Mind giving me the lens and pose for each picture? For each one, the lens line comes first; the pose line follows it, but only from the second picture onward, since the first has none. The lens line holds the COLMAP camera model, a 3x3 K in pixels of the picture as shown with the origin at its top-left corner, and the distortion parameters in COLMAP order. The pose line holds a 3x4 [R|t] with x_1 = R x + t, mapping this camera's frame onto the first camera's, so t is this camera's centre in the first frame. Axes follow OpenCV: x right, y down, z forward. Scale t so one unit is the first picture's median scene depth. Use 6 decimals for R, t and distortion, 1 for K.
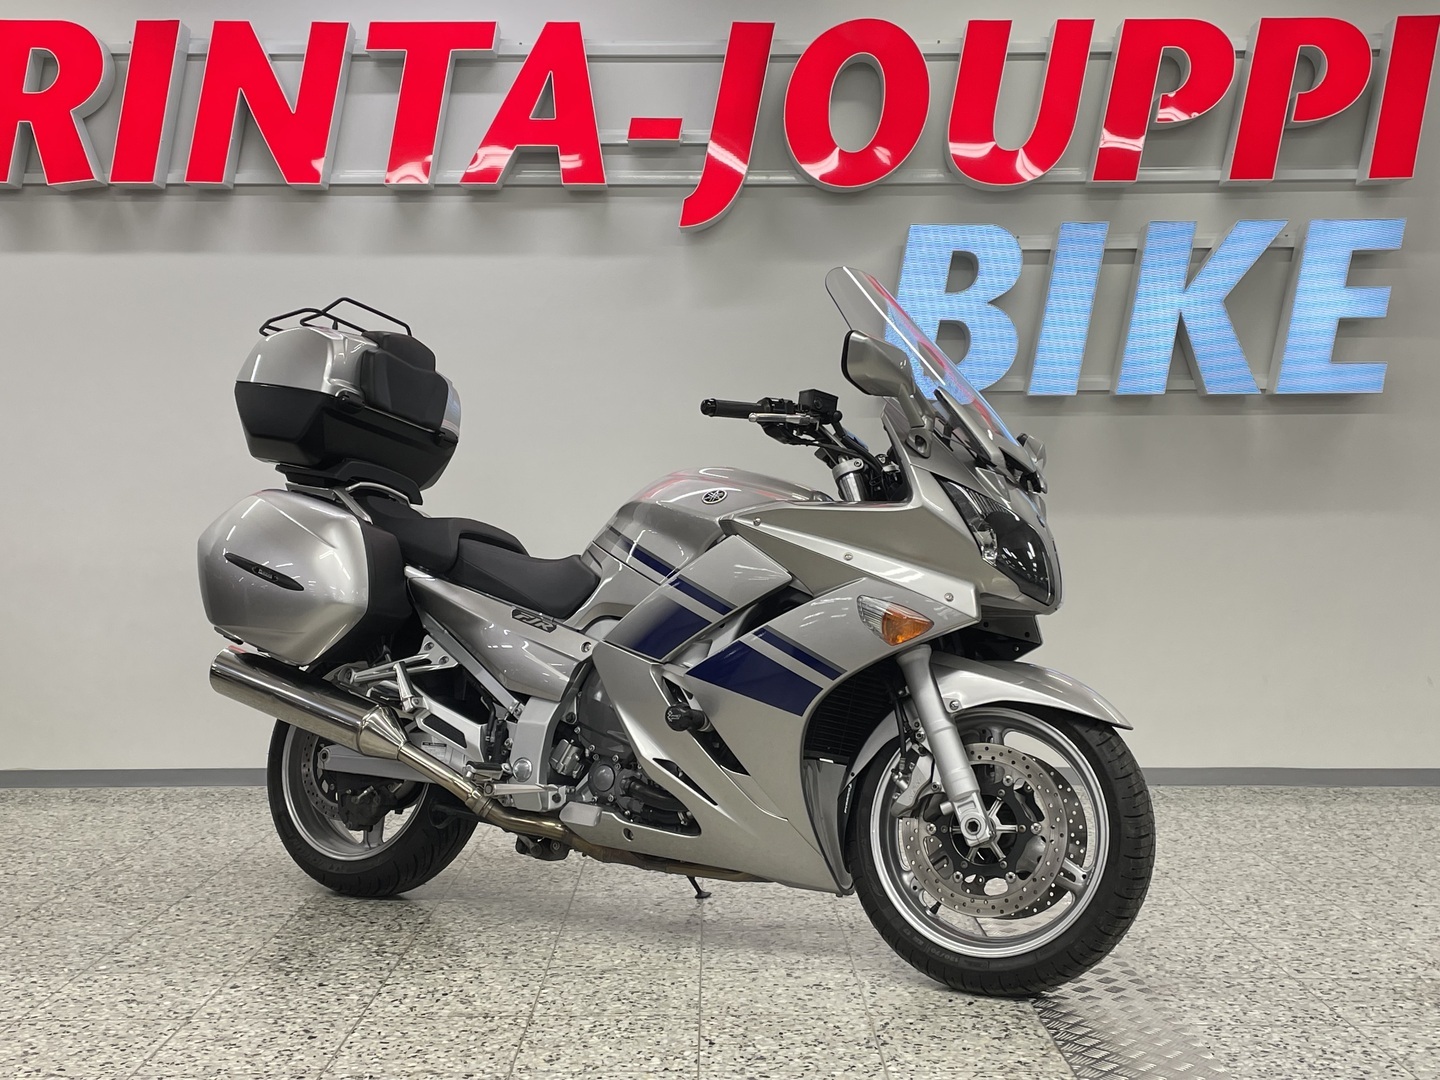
lens RADIAL K [[1691.5, 0, 728.0], [0, 1691.5, 553.9], [0, 0, 1]] dist [0.083757, -0.093389]
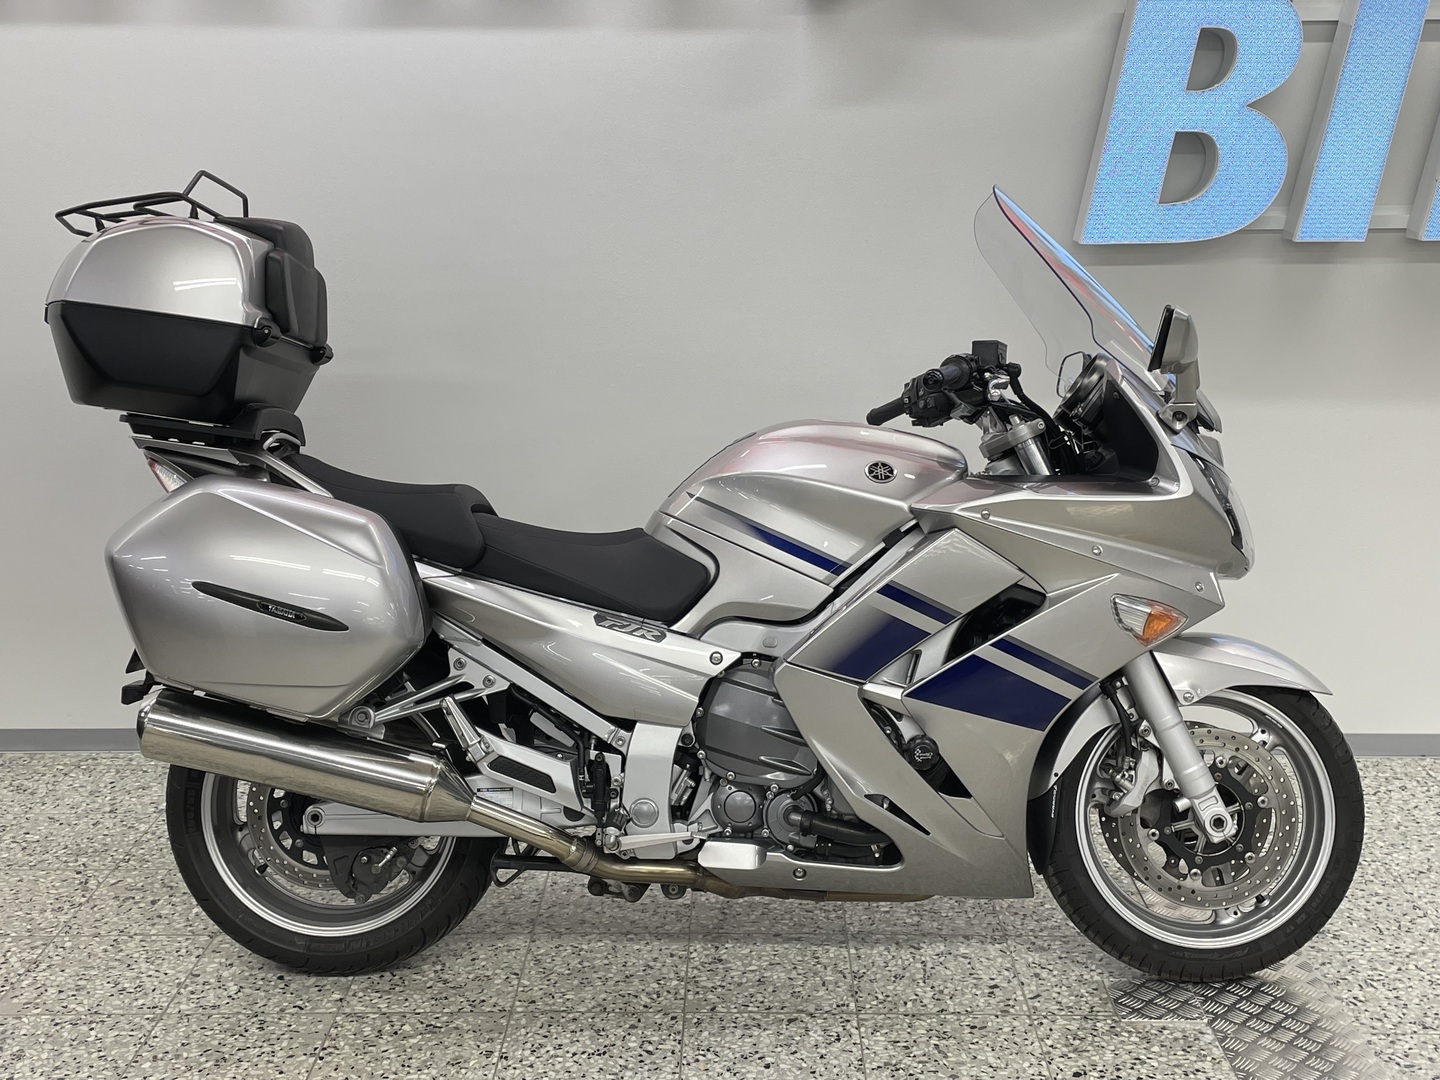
lens RADIAL K [[1691.5, 0, 728.0], [0, 1691.5, 553.9], [0, 0, 1]] dist [0.083757, -0.093389]
pose [[0.871007, -0.112589, 0.478194, -0.473651], [0.016265, 0.979459, 0.200984, -0.161860], [-0.491001, -0.167281, 0.854948, 0.312138]]
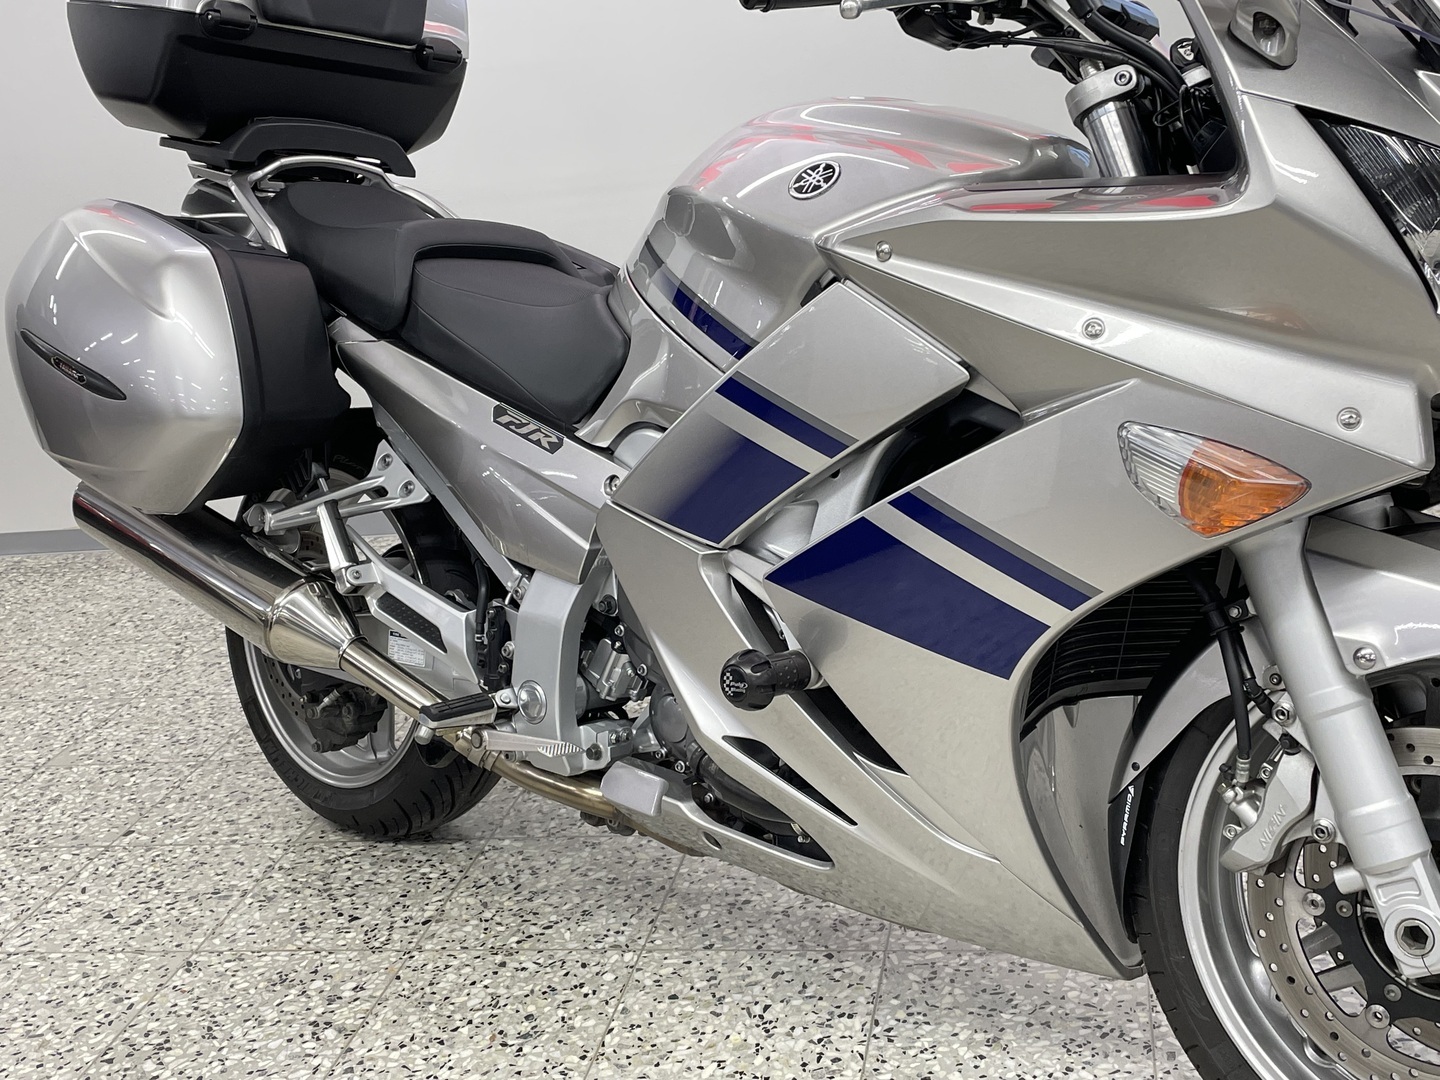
lens RADIAL K [[1712.4, 0, 719.3], [0, 1712.4, 533.1], [0, 0, 1]] dist [0.113622, -0.184721]
pose [[0.973430, -0.046988, -0.224112, 0.067882], [0.104648, 0.961822, 0.252879, -0.062553], [0.203674, -0.269613, 0.941183, 0.513293]]
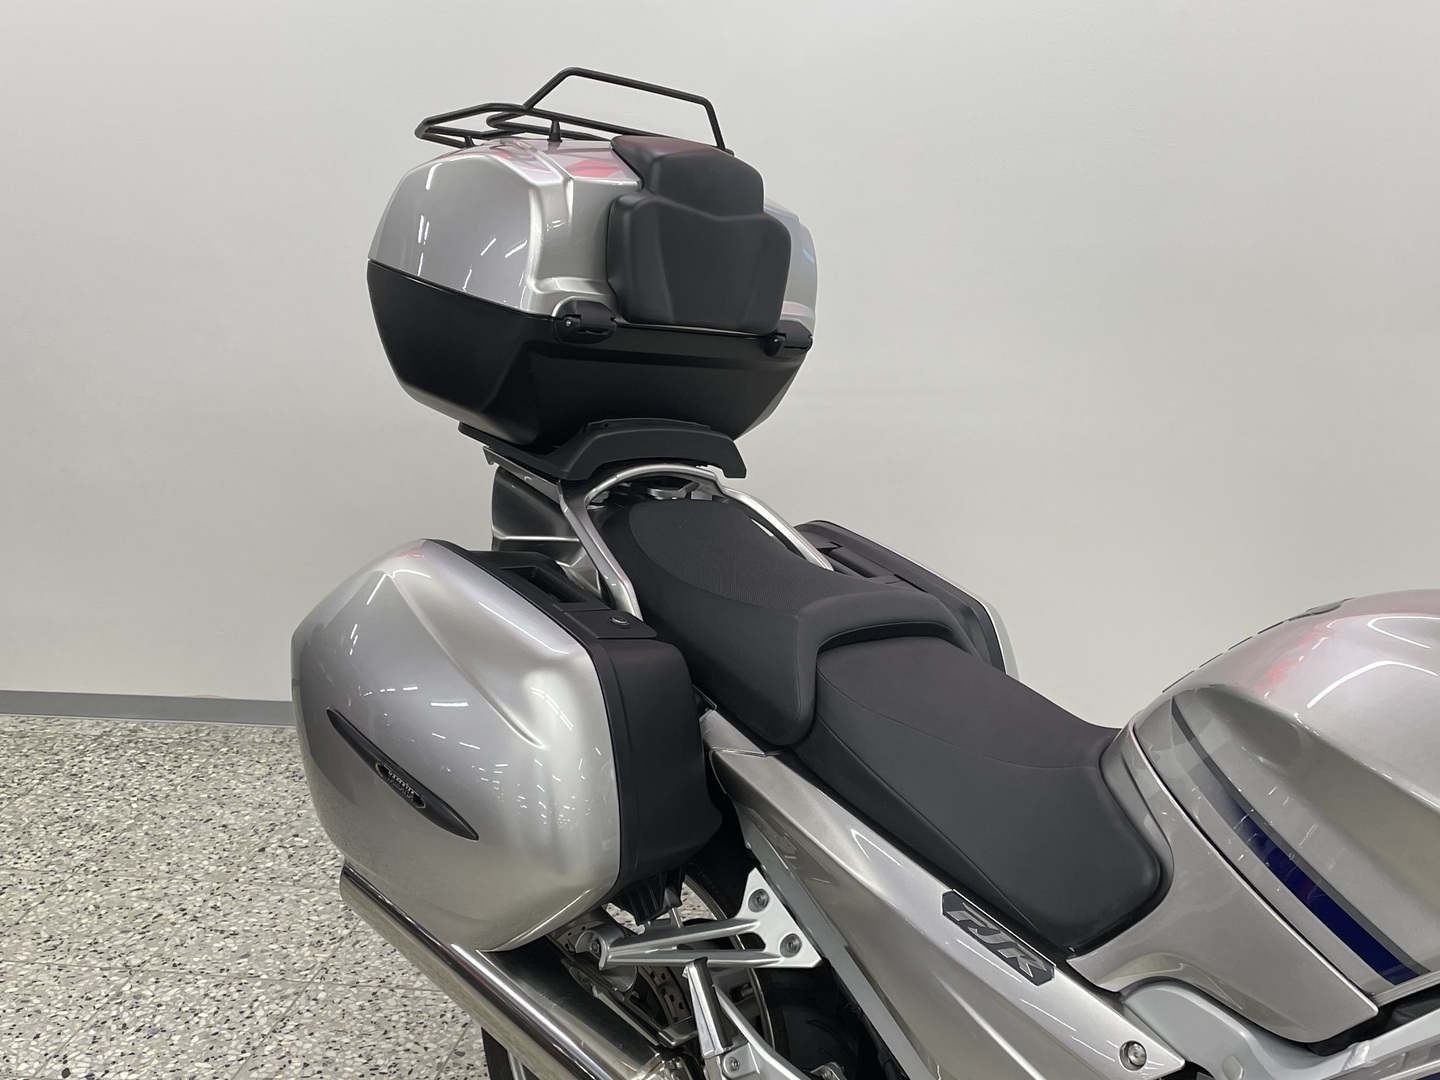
lens RADIAL K [[1725.6, 0, 720.5], [0, 1725.6, 529.6], [0, 0, 1]] dist [0.100604, -0.144324]
pose [[0.977322, 0.023509, -0.210450, -0.097325], [0.032272, 0.965675, 0.257742, -0.180886], [0.209286, -0.258689, 0.943016, 0.629773]]
